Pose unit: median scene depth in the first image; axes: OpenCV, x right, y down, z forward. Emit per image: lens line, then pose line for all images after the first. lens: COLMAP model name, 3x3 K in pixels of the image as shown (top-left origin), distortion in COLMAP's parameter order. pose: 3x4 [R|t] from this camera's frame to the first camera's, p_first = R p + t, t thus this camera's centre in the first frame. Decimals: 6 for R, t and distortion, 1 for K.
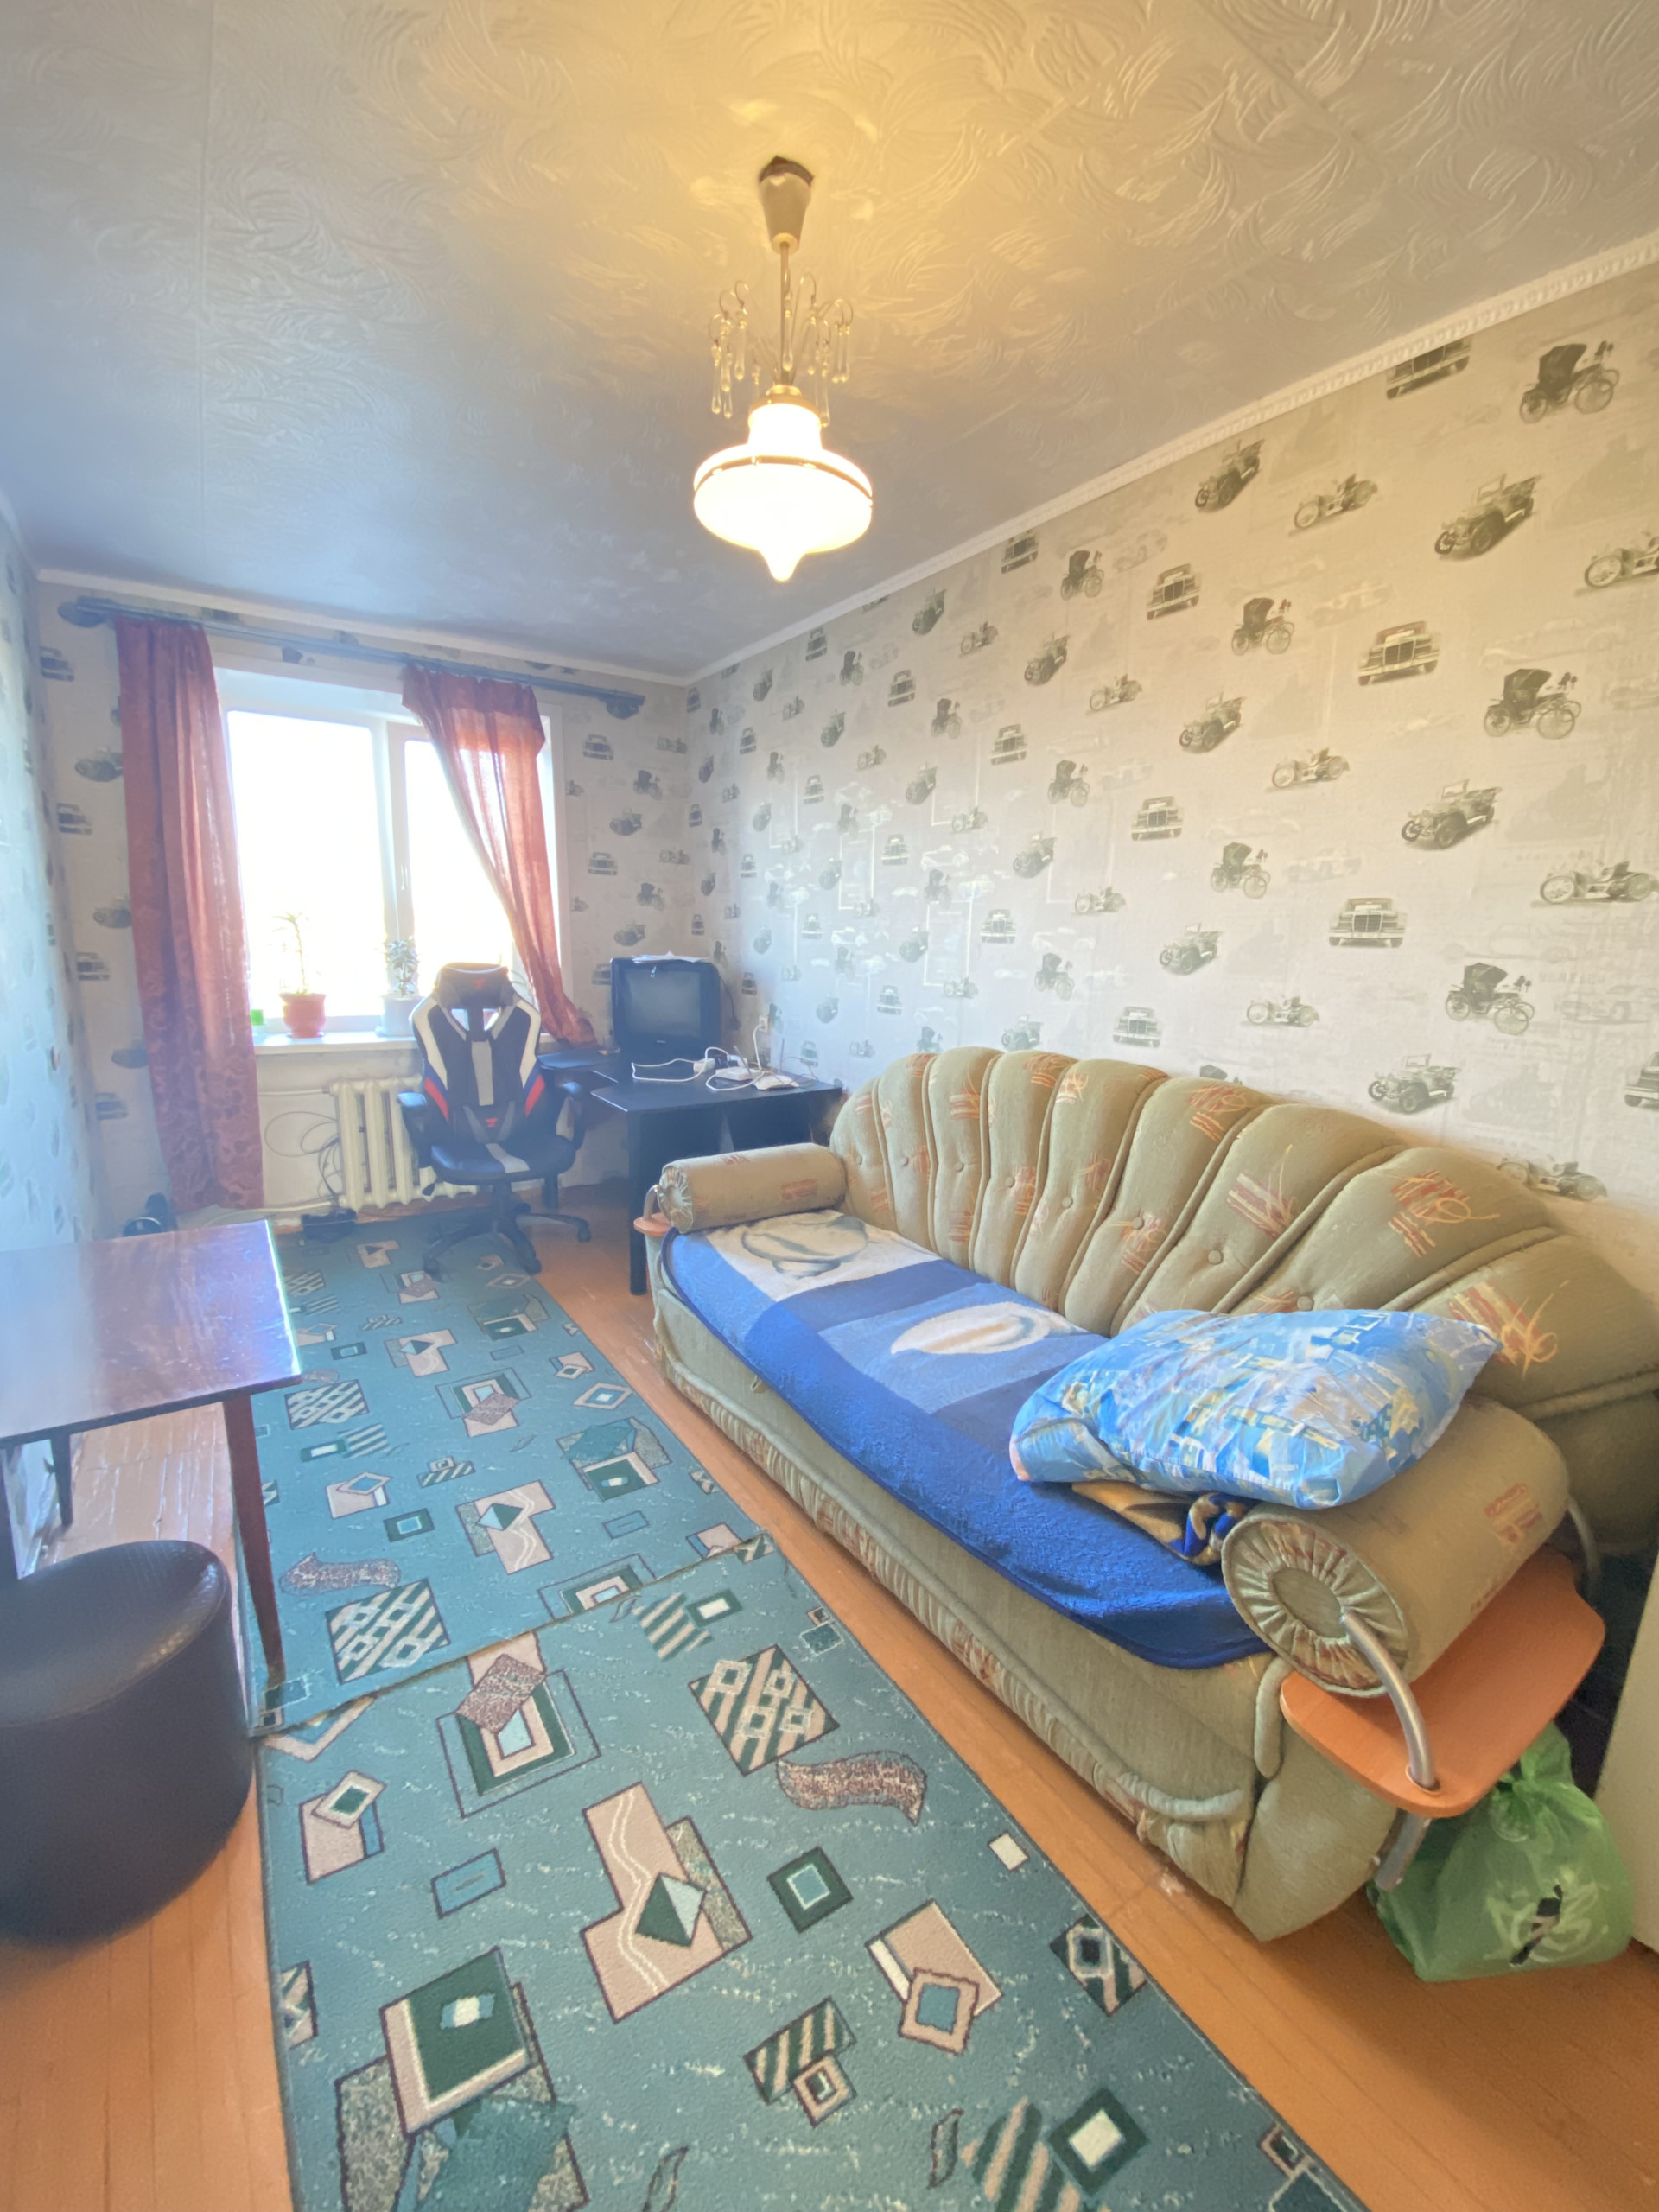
lens RADIAL K [[888.9, 0, 840.8], [0, 888.9, 1094.6], [0, 0, 1]] dist [0.045874, -0.037558]
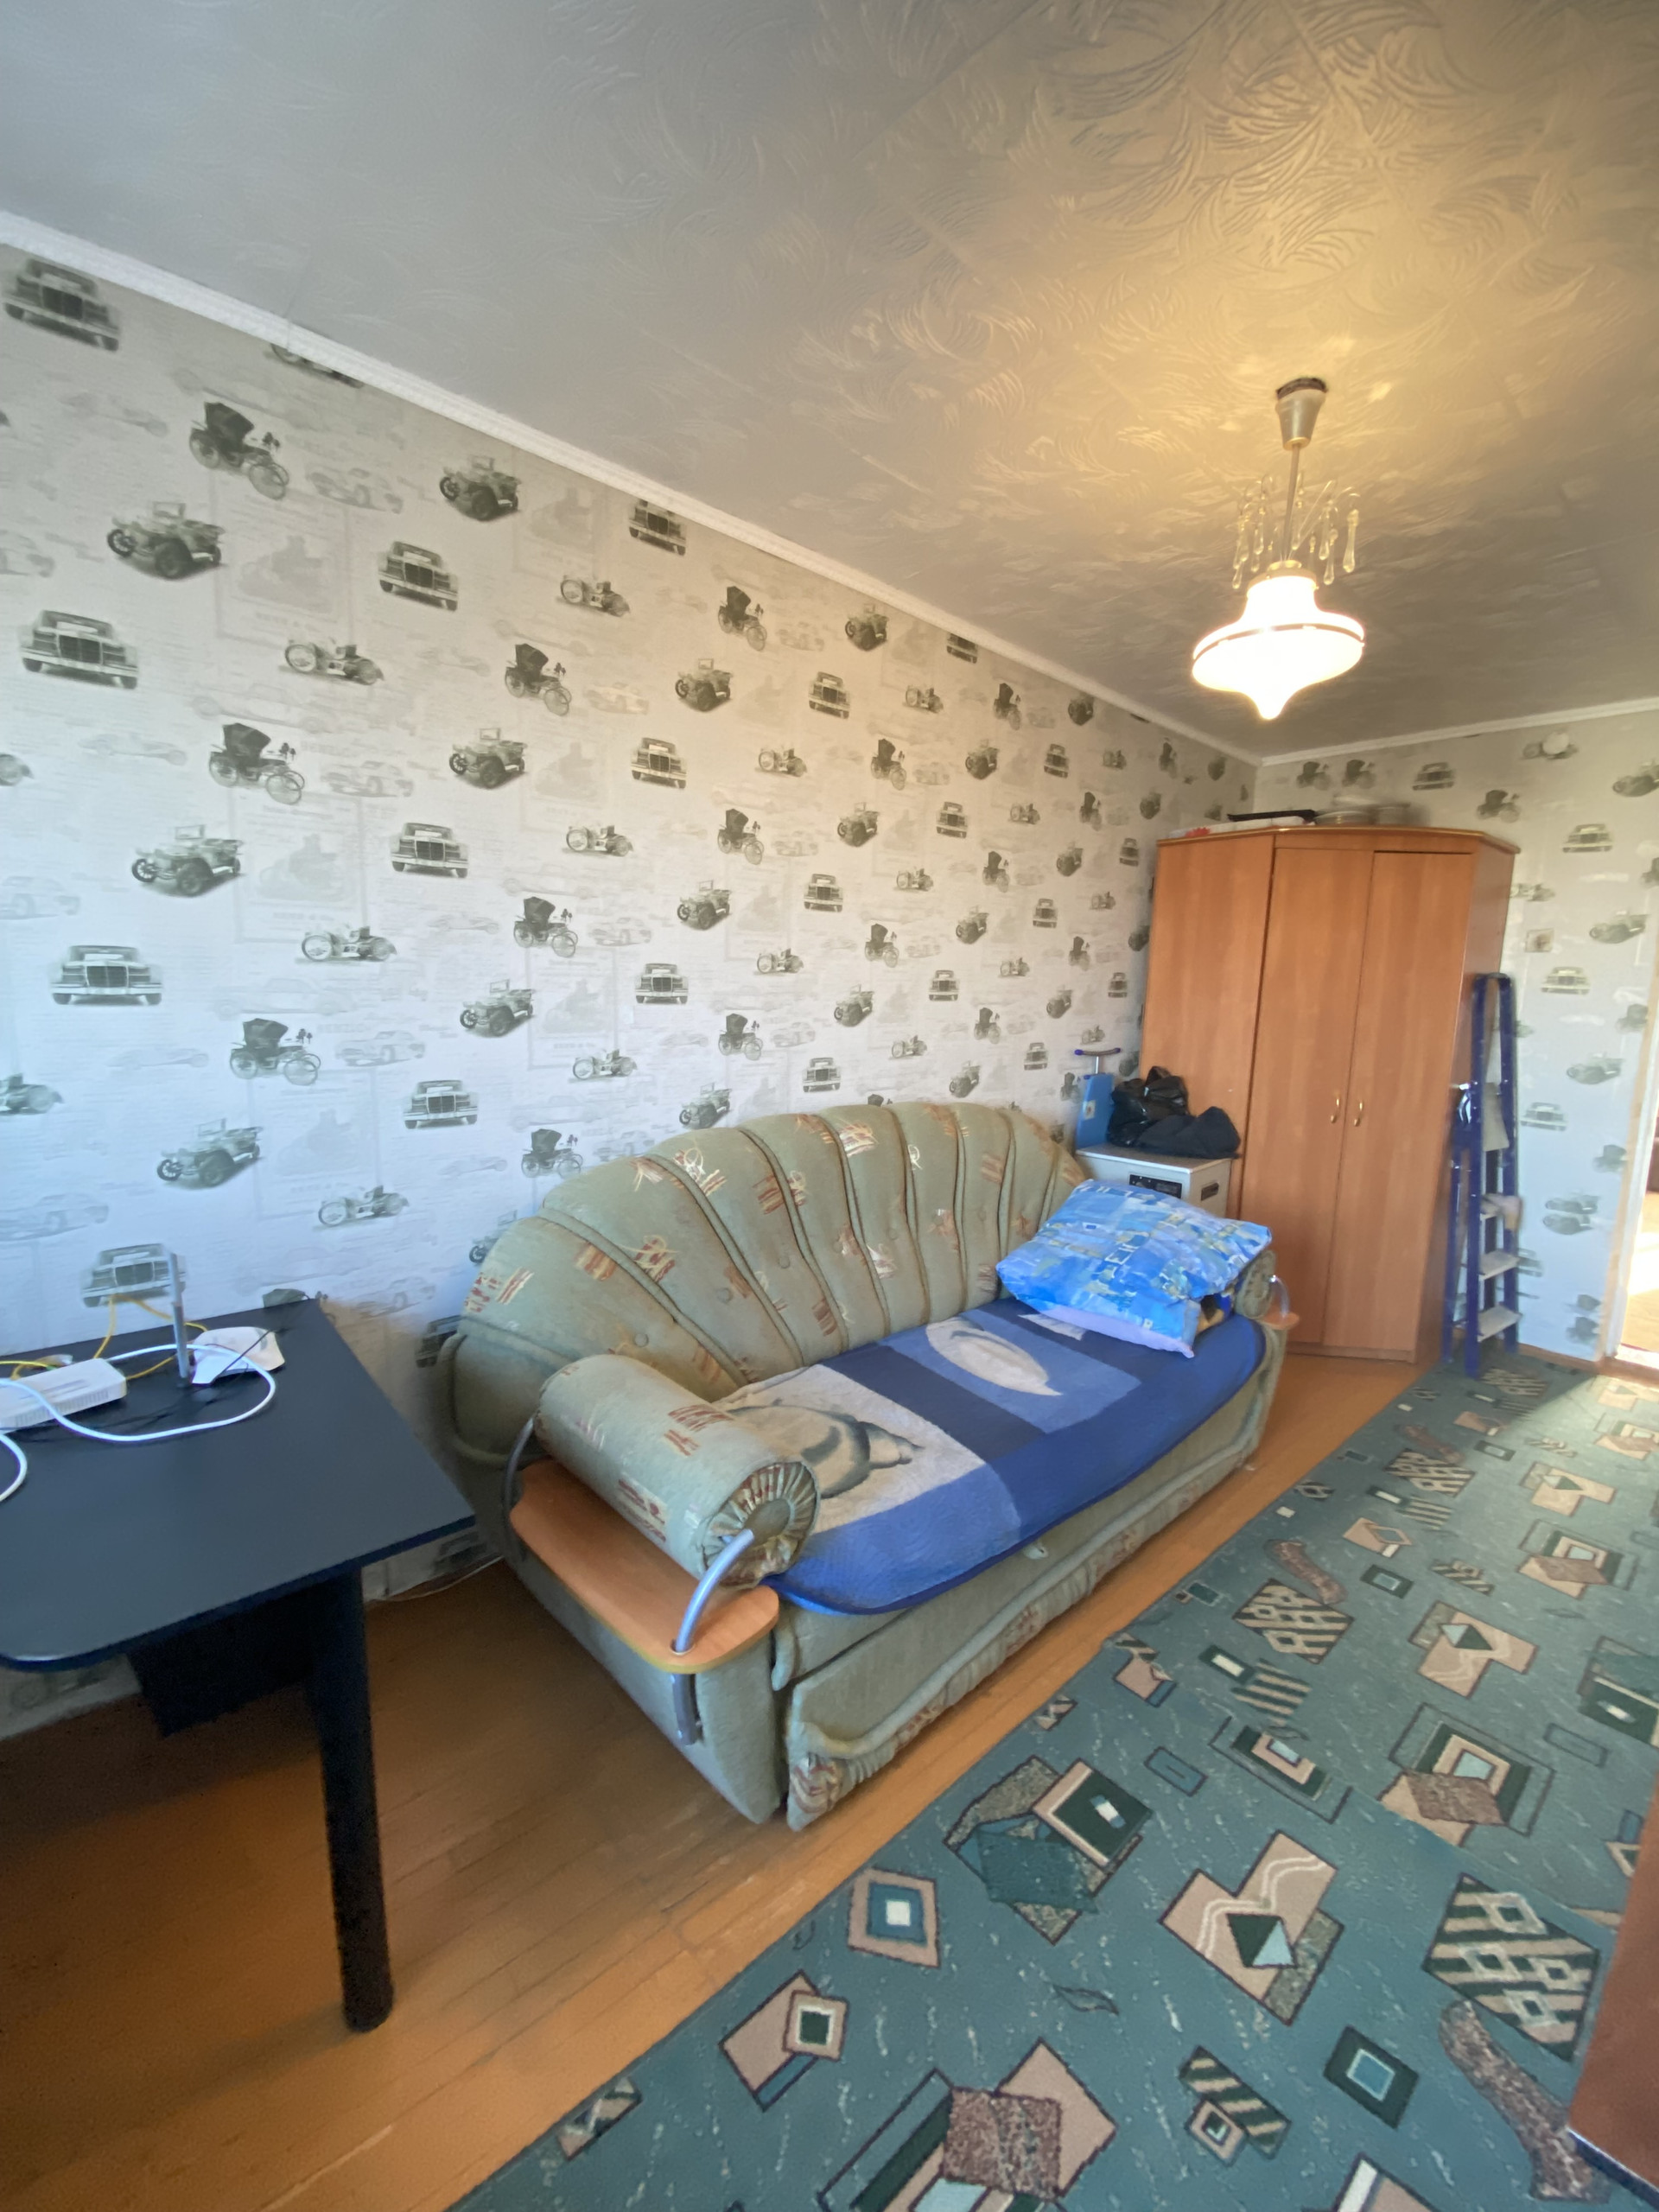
lens RADIAL K [[979.3, 0, 725.7], [0, 979.3, 1148.4], [0, 0, 1]] dist [0.030505, -0.032893]
pose [[-0.126807, -0.166988, 0.977770, -0.953658], [0.176469, 0.966205, 0.187899, -0.267892], [-0.976104, 0.196373, -0.093053, 1.391367]]
